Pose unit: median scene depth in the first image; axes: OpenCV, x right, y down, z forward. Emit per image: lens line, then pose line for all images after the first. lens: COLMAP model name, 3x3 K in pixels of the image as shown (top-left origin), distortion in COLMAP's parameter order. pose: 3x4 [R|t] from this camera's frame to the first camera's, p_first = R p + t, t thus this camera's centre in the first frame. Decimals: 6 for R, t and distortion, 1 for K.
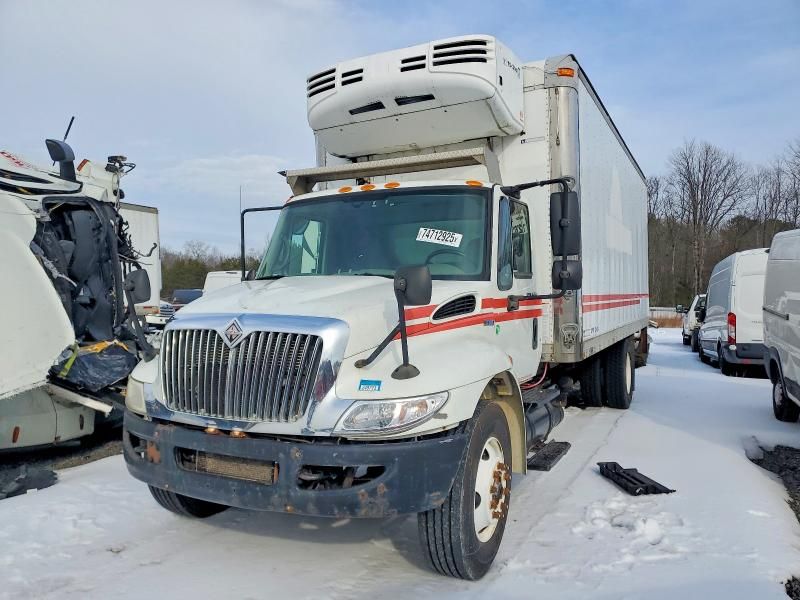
lens RADIAL K [[614.9, 0, 400.0], [0, 614.9, 300.0], [0, 0, 1]] dist [0.006478, 0.001951]
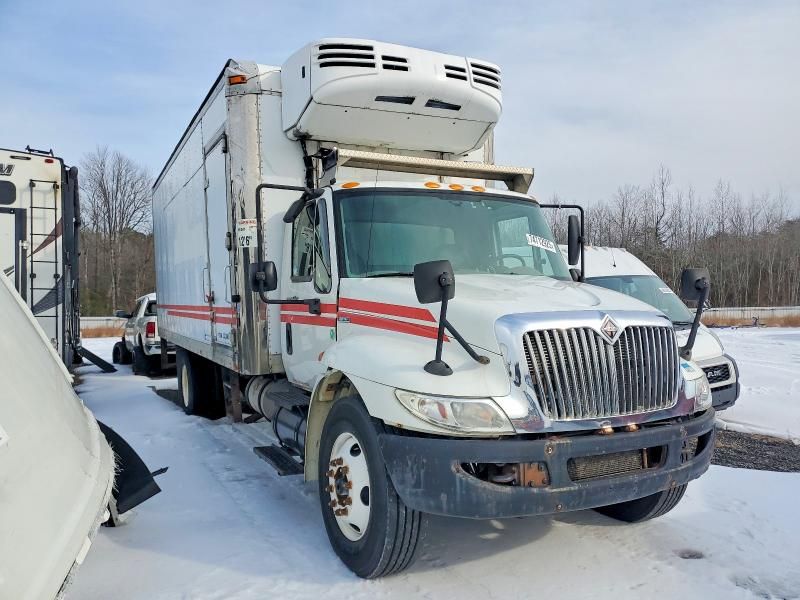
lens RADIAL K [[626.5, 0, 389.2], [0, 626.5, 295.2], [0, 0, 1]] dist [0.008067, 0.004228]
pose [[0.602316, 0.007328, 0.798224, -0.881397], [0.010927, 0.999788, -0.017423, 0.008094], [-0.798183, 0.019216, 0.602108, 0.457124]]
